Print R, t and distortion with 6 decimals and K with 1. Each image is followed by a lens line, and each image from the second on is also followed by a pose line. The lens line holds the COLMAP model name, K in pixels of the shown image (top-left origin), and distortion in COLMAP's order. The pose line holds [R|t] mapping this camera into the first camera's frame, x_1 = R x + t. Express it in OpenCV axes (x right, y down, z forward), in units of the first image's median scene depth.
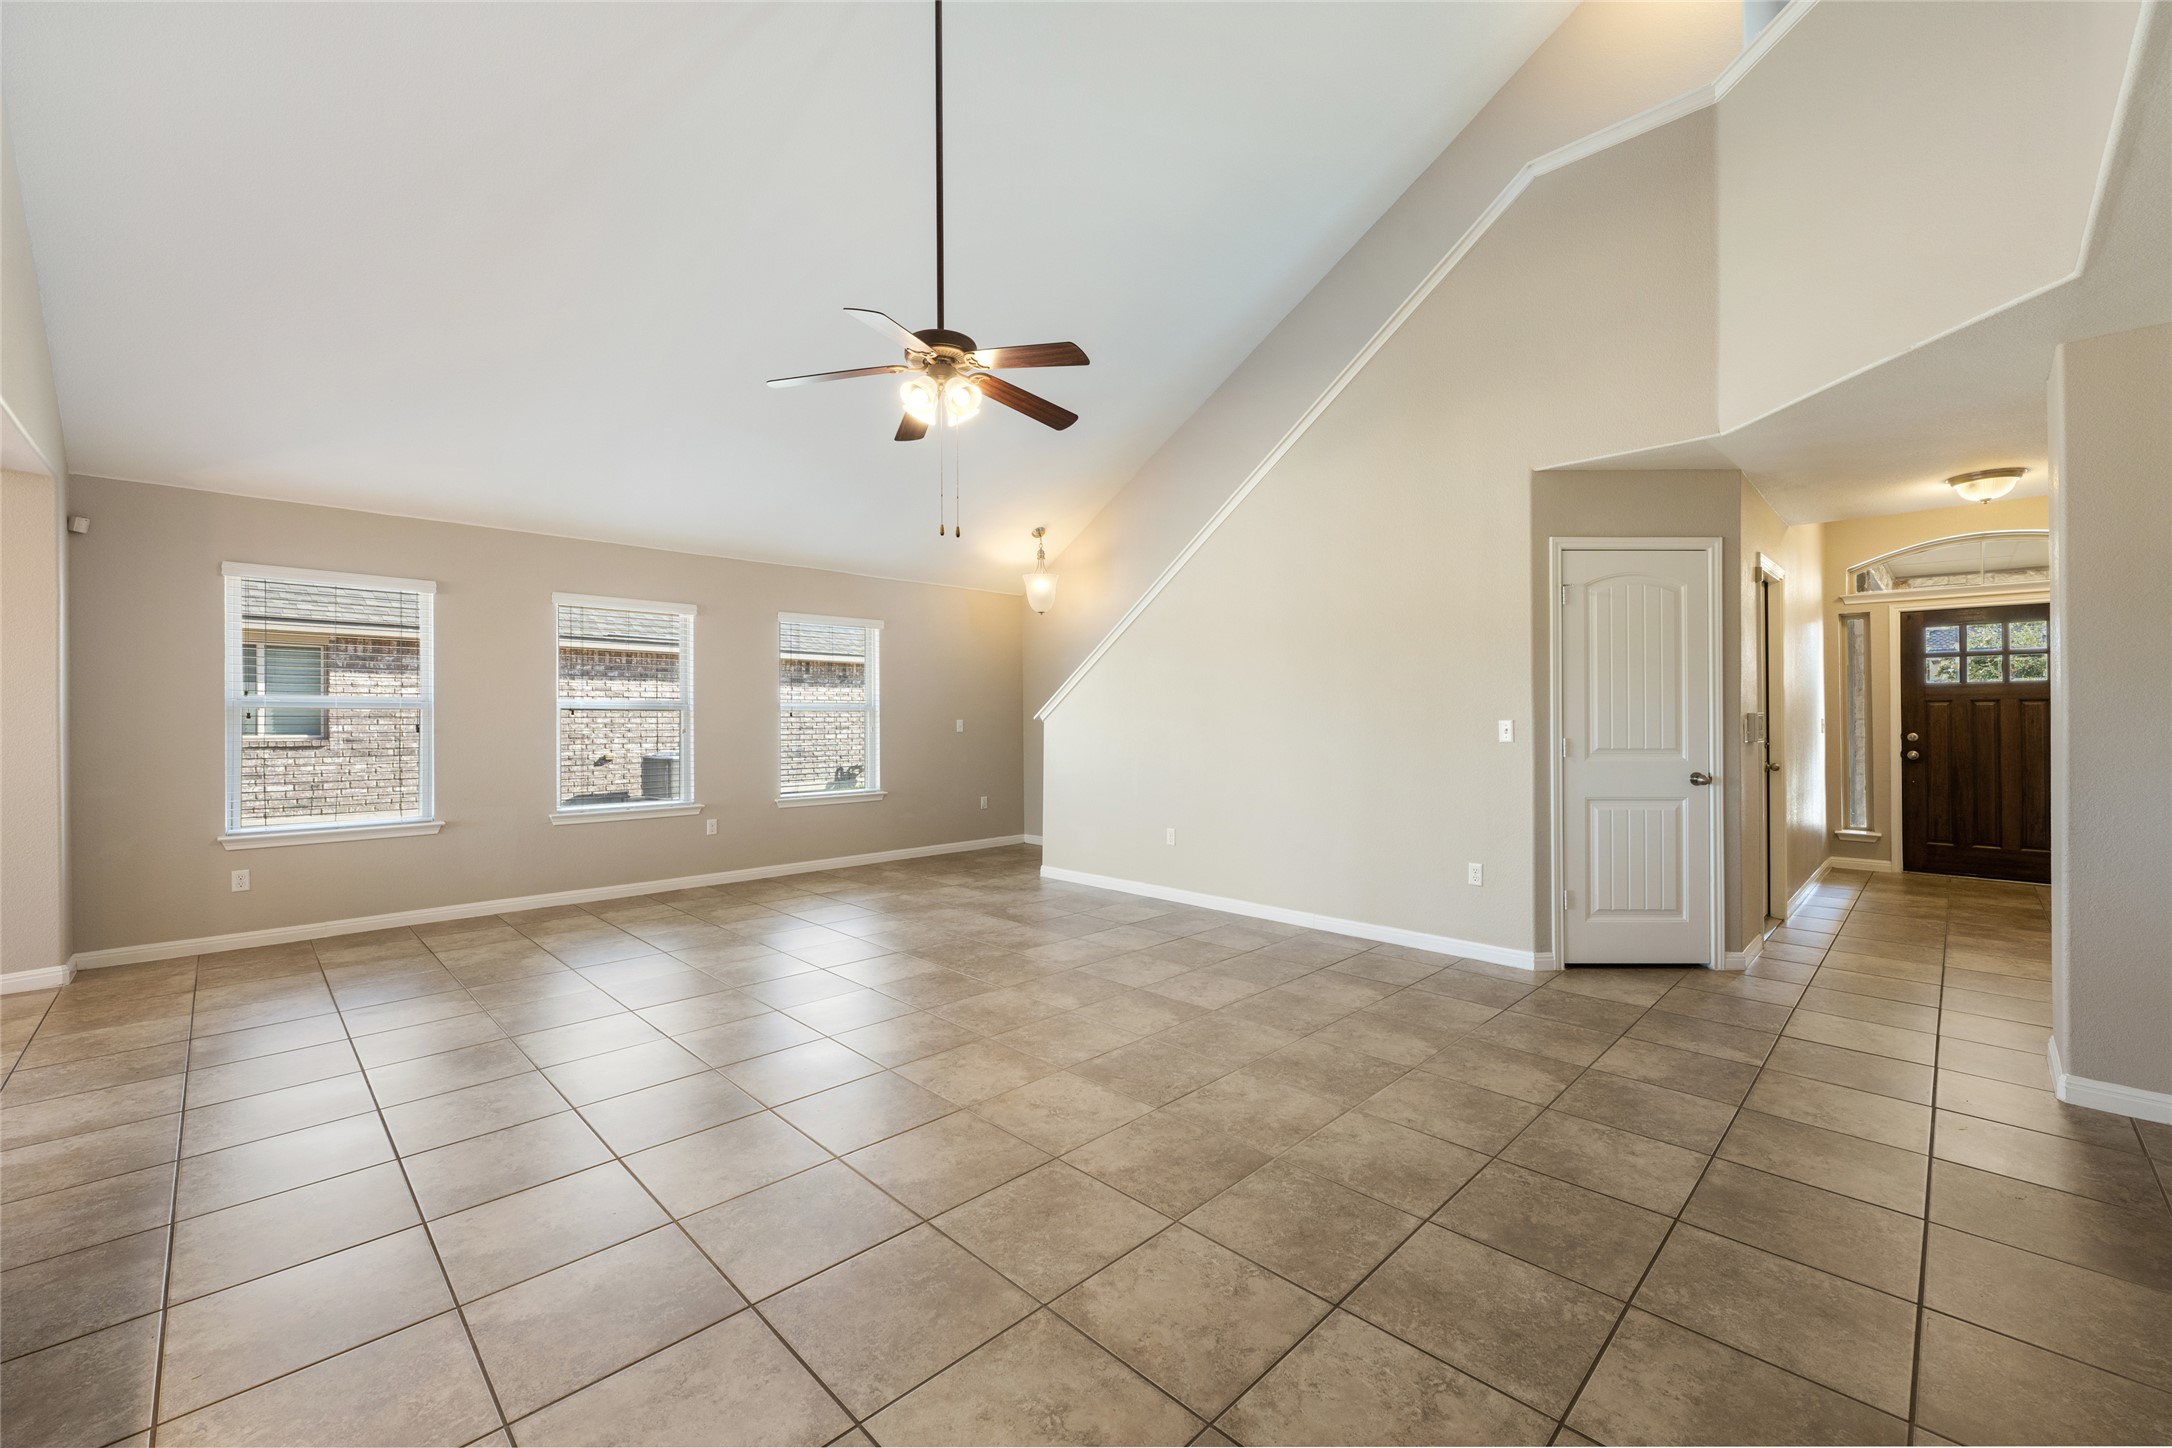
lens RADIAL K [[869.8, 0, 1094.9], [0, 869.8, 714.1], [0, 0, 1]] dist [-0.004349, 0.001143]
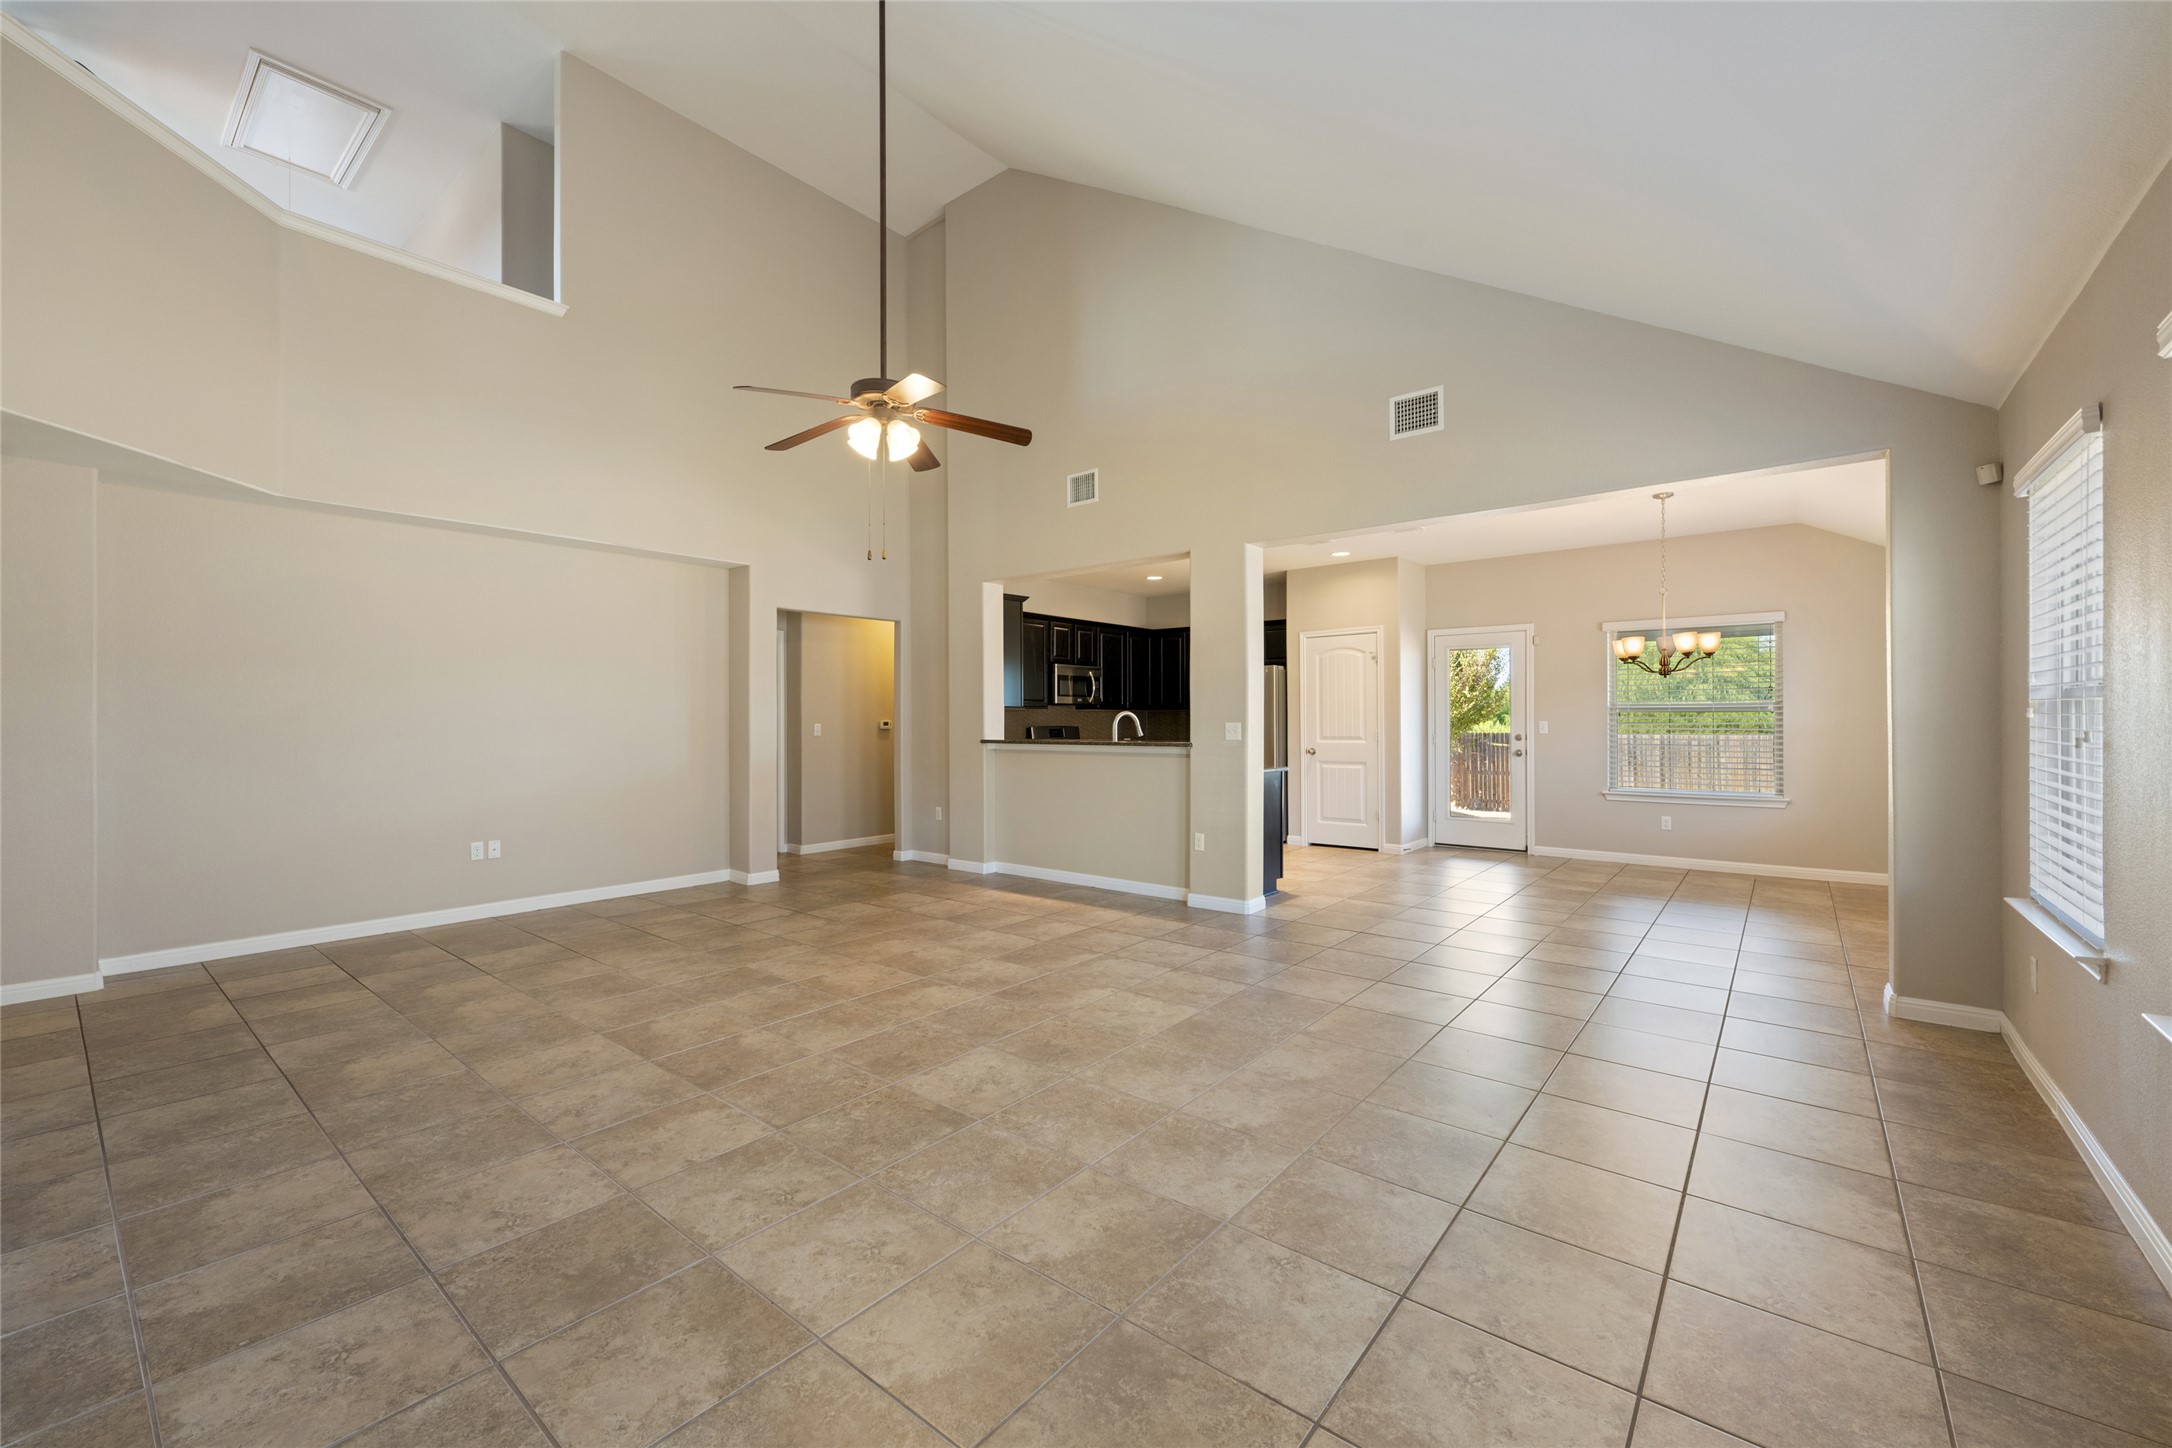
lens RADIAL K [[869.8, 0, 1088.8], [0, 869.8, 723.5], [0, 0, 1]] dist [-0.004349, 0.001143]
pose [[-0.995104, 0.006280, -0.098633, -0.279278], [0.006139, 0.999980, 0.001736, 0.004163], [0.098642, 0.001122, -0.995122, 1.843487]]
